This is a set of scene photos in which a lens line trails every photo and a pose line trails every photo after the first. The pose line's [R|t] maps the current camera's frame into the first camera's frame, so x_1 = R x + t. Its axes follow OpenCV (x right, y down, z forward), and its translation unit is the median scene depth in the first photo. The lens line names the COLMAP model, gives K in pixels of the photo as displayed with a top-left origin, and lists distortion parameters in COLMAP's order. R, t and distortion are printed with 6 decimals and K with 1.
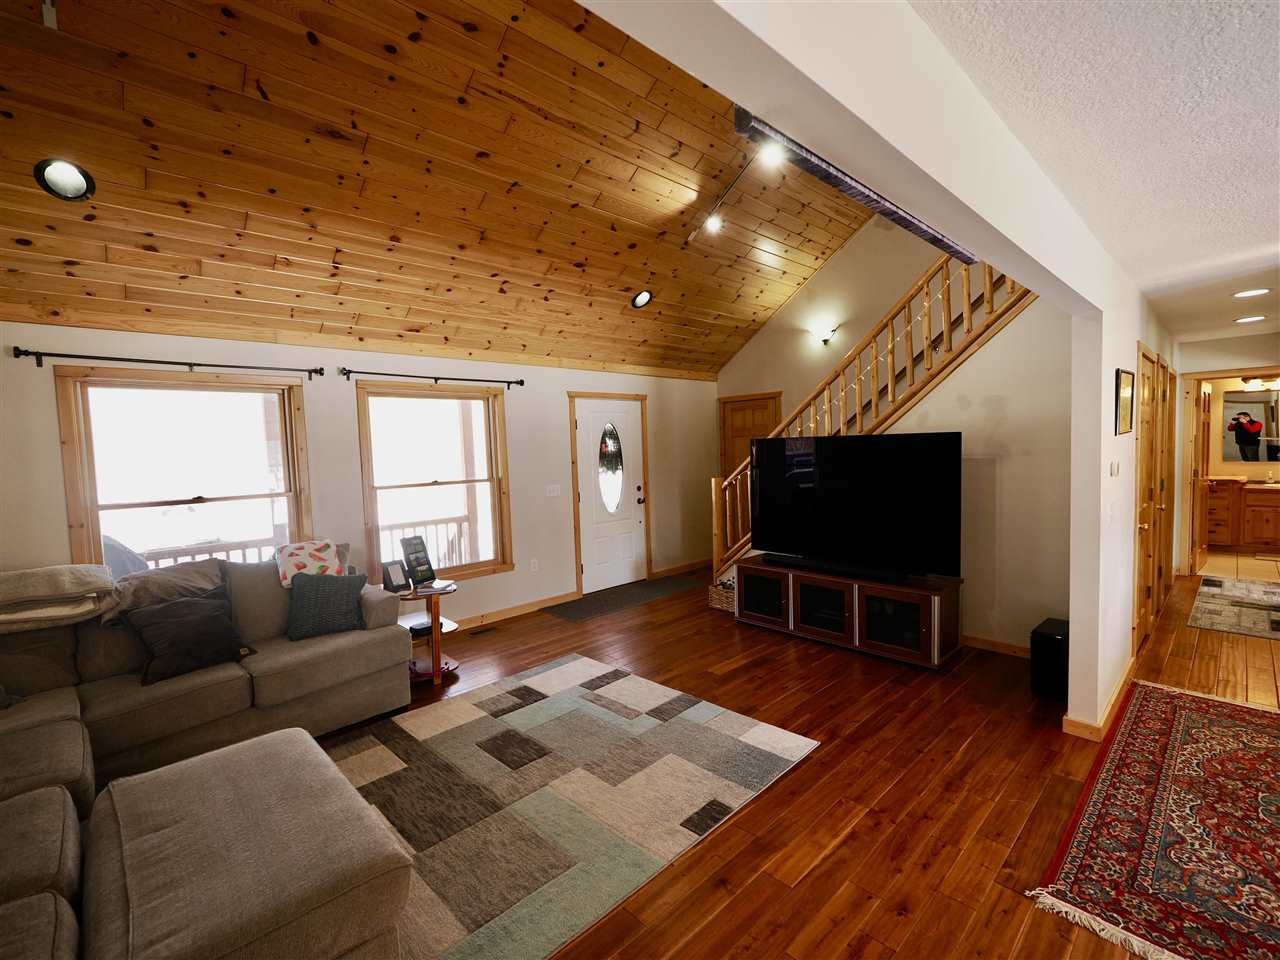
lens RADIAL K [[574.9, 0, 647.0], [0, 574.9, 479.3], [0, 0, 1]] dist [-0.008325, 0.001701]
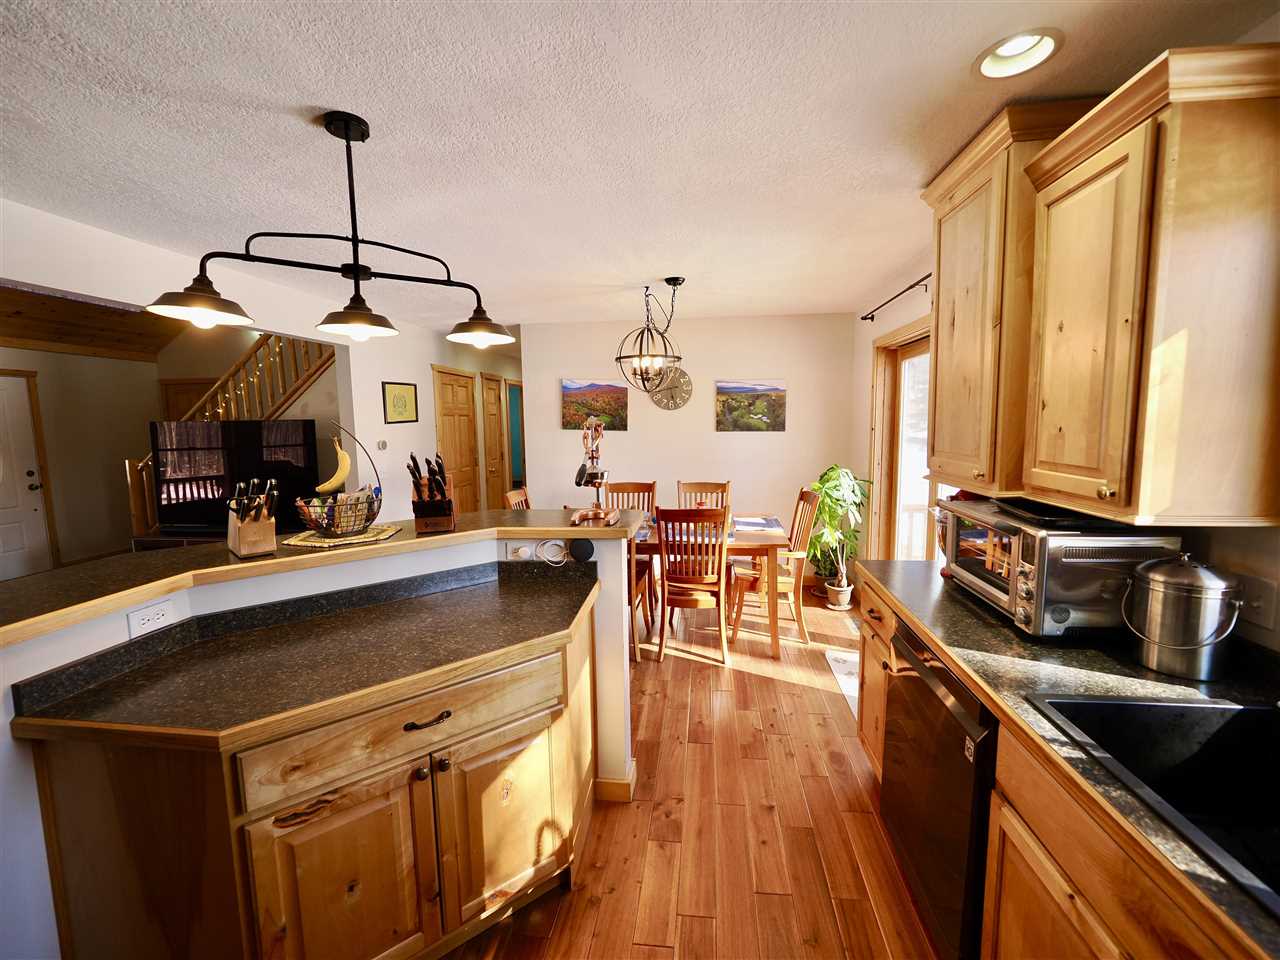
lens RADIAL K [[538.1, 0, 651.3], [0, 538.1, 477.7], [0, 0, 1]] dist [-0.004764, 0.000342]
pose [[0.766371, -0.047593, 0.640633, 0.284068], [0.027298, 0.998764, 0.041543, 0.020371], [-0.641818, -0.014349, 0.766723, -0.415801]]
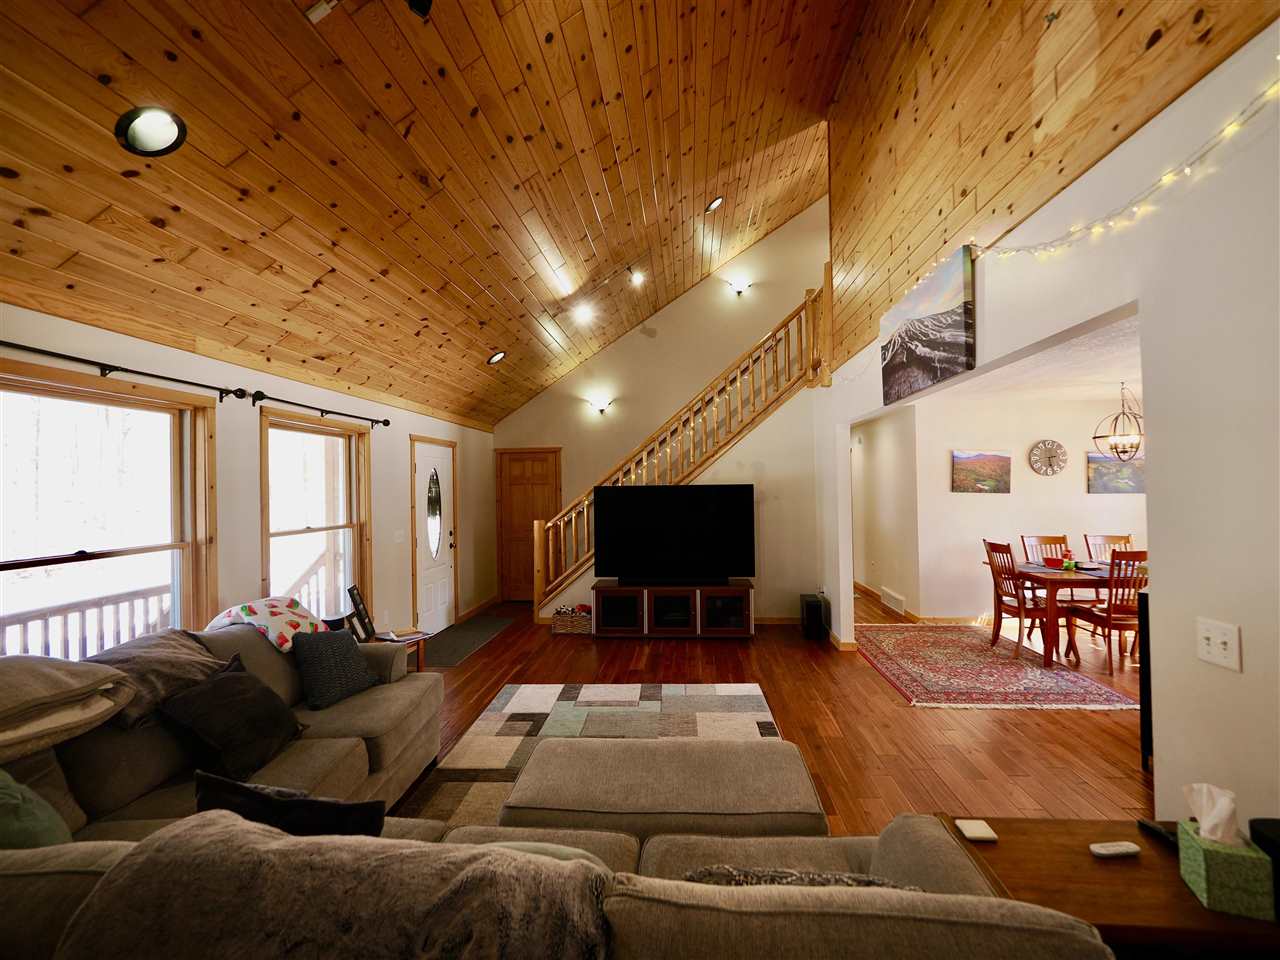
lens RADIAL K [[578.9, 0, 650.2], [0, 578.9, 481.4], [0, 0, 1]] dist [-0.003798, -0.000035]
pose [[0.740957, 0.026066, 0.671046, -0.631797], [0.031964, 0.996745, -0.074012, 0.016592], [-0.670791, 0.076289, 0.737712, 0.005099]]
